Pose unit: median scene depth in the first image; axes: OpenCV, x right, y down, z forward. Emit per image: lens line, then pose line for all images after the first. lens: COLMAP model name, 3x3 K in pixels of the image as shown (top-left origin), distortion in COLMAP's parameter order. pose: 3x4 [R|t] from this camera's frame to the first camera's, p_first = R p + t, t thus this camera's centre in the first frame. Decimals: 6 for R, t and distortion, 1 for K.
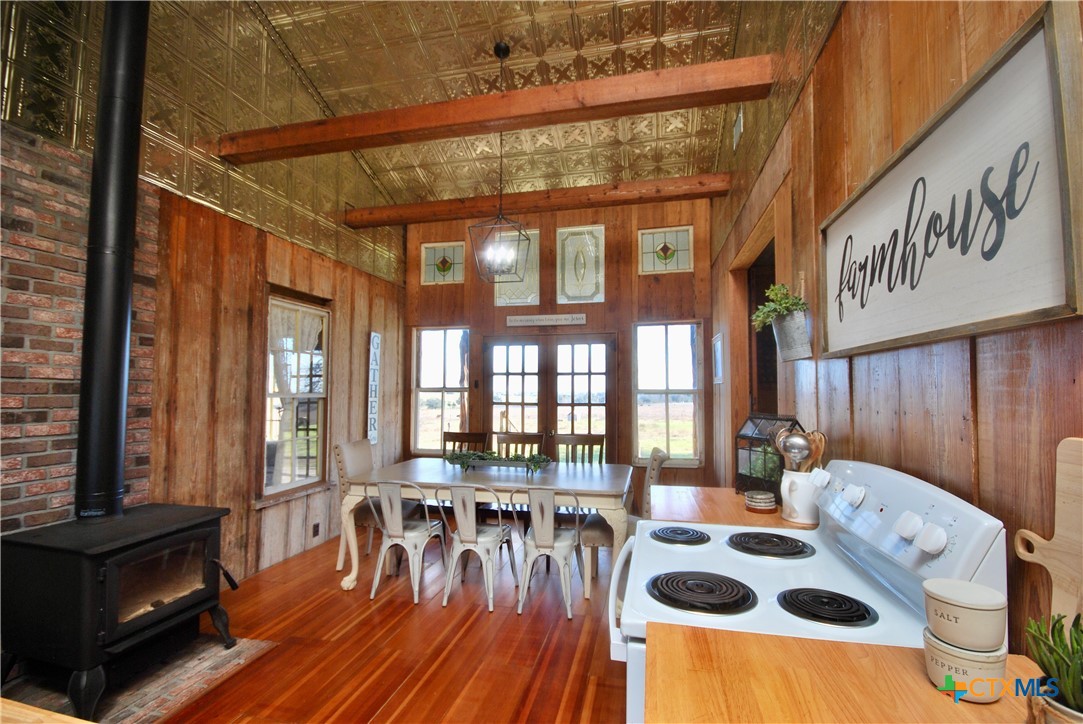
lens RADIAL K [[477.0, 0, 542.3], [0, 477.0, 370.3], [0, 0, 1]] dist [0.005104, -0.008106]
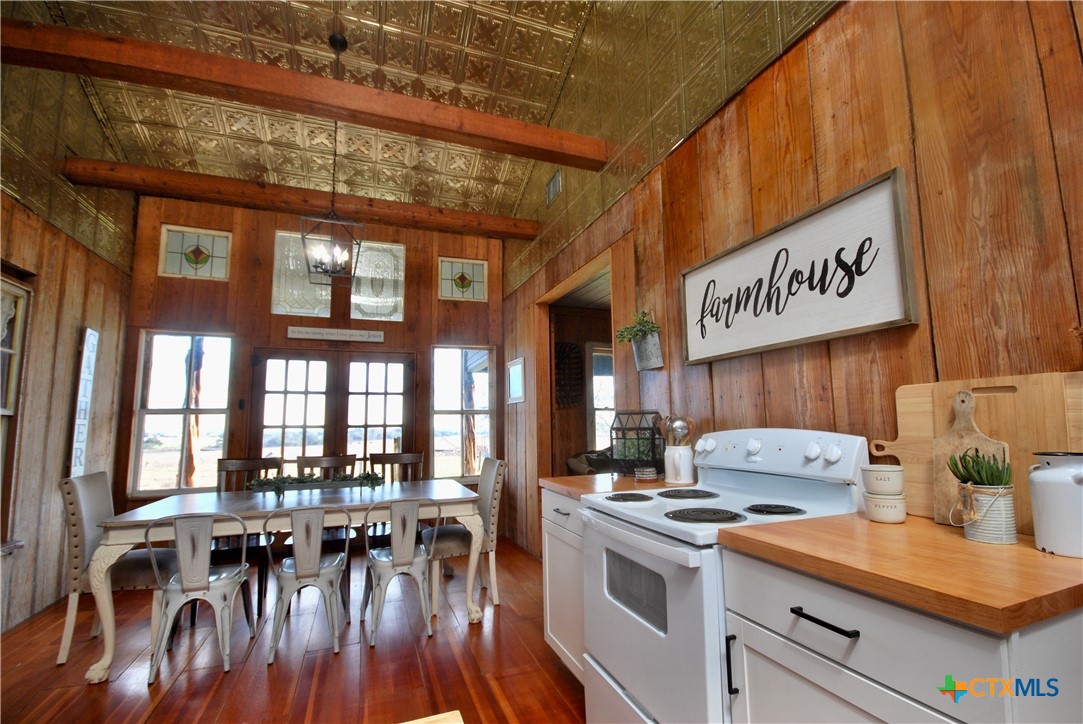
lens RADIAL K [[477.0, 0, 544.7], [0, 477.0, 371.3], [0, 0, 1]] dist [0.005104, -0.008106]
pose [[0.832206, 0.048209, 0.552366, -0.188996], [-0.007429, 0.997093, -0.075831, 0.037005], [-0.554416, 0.059004, 0.830145, 0.024682]]
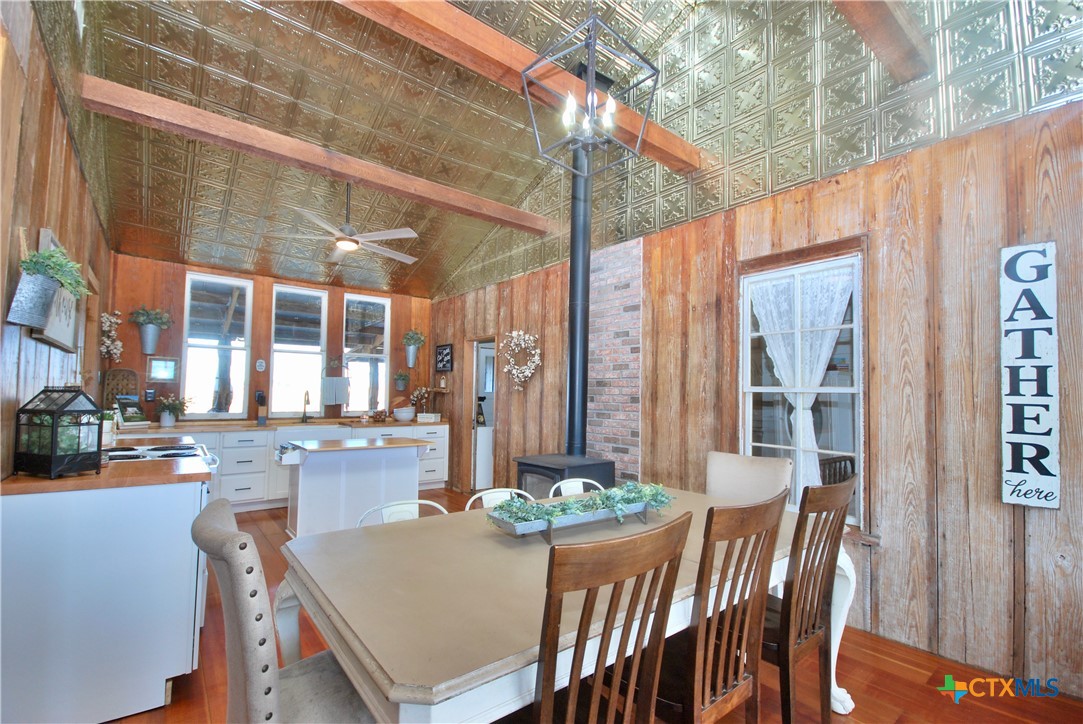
lens RADIAL K [[477.0, 0, 546.0], [0, 477.0, 372.2], [0, 0, 1]] dist [0.005104, -0.008106]
pose [[-0.620028, -0.049429, -0.783021, 0.264106], [0.017954, 0.996858, -0.077145, 0.065479], [0.784374, -0.061890, -0.617193, 0.993308]]
